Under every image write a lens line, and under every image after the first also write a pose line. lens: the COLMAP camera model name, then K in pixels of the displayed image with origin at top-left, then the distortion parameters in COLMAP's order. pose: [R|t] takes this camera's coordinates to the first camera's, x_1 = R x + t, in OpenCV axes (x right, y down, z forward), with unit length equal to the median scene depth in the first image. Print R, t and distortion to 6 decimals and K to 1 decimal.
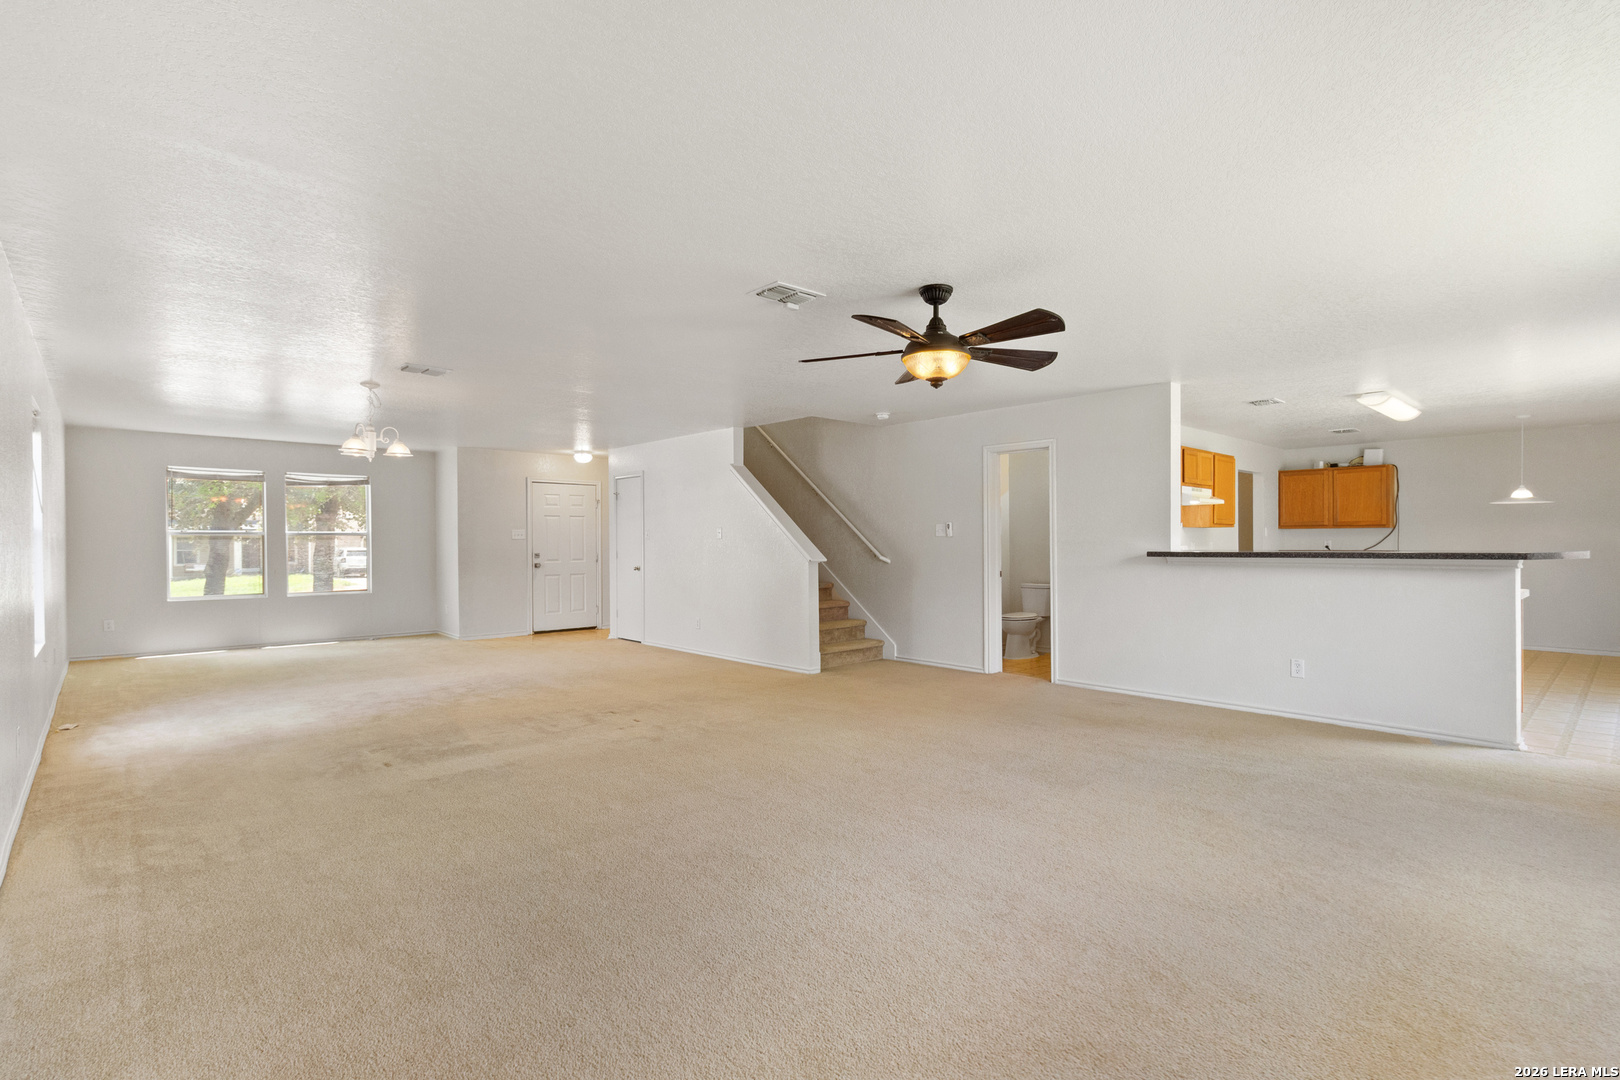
lens RADIAL K [[756.1, 0, 814.7], [0, 756.1, 541.5], [0, 0, 1]] dist [0.010419, -0.002681]
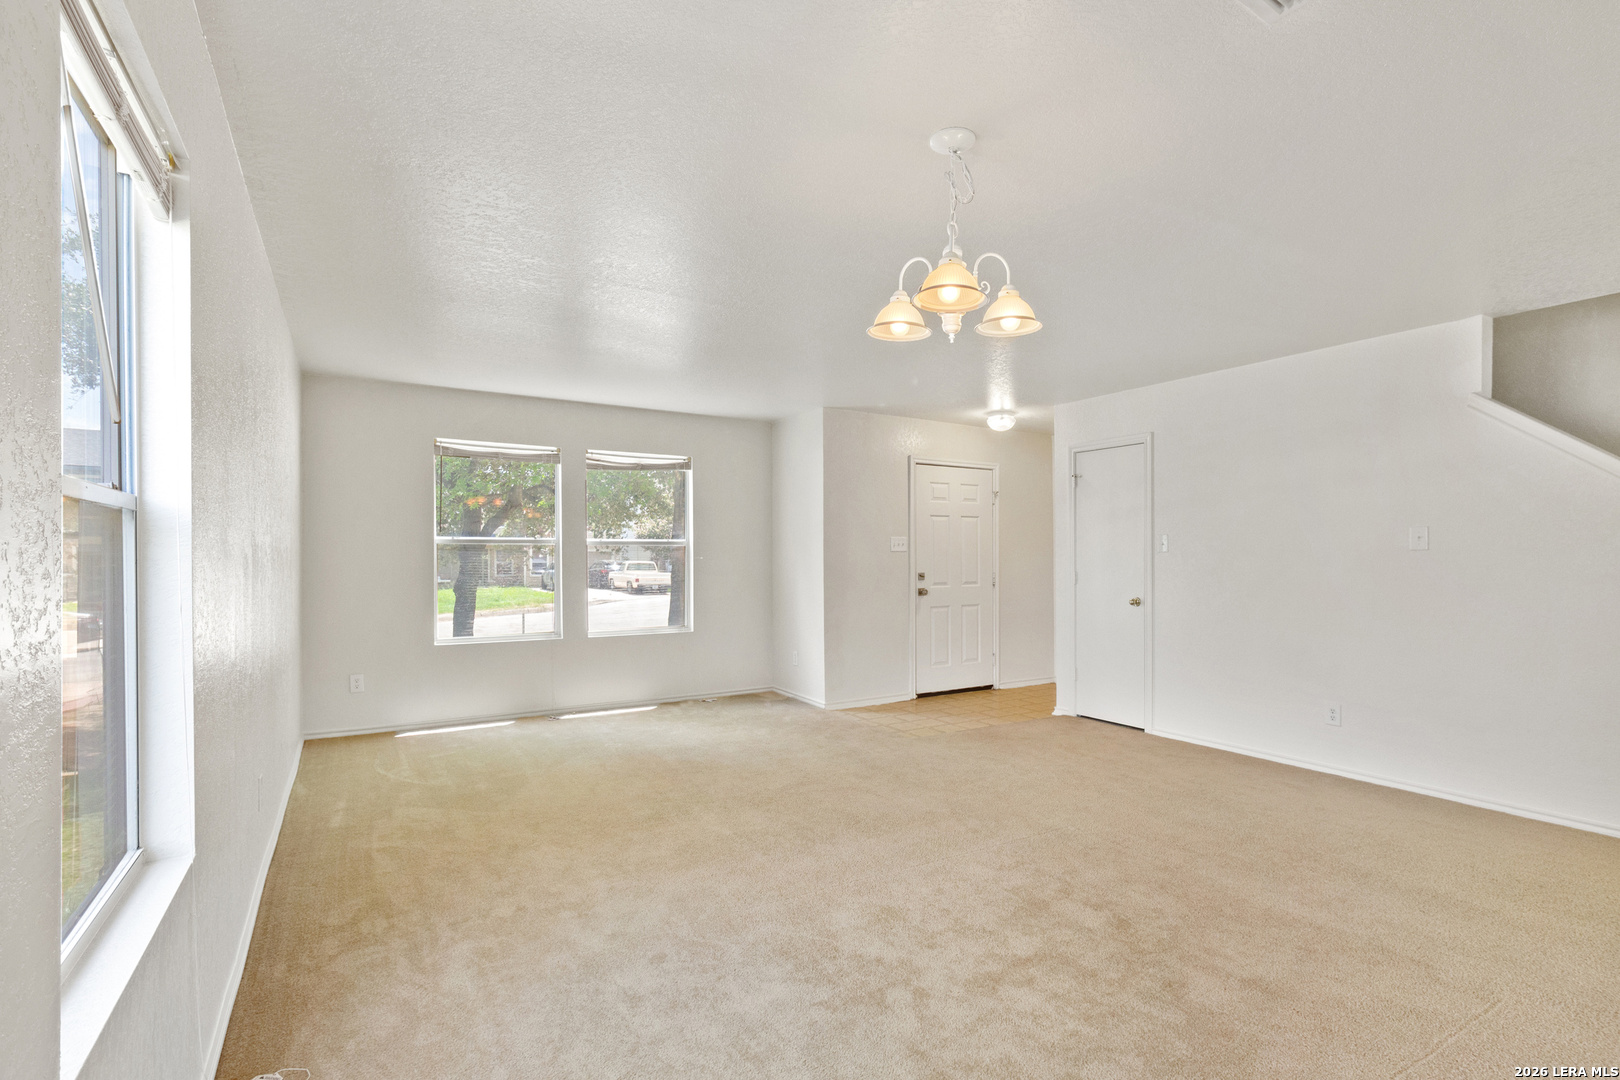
lens RADIAL K [[756.1, 0, 814.3], [0, 756.1, 549.9], [0, 0, 1]] dist [0.010419, -0.002681]
pose [[0.981166, -0.000159, -0.193167, -0.384620], [-0.001484, 0.999964, -0.008360, 0.001529], [0.193161, 0.008489, 0.981130, 0.403903]]
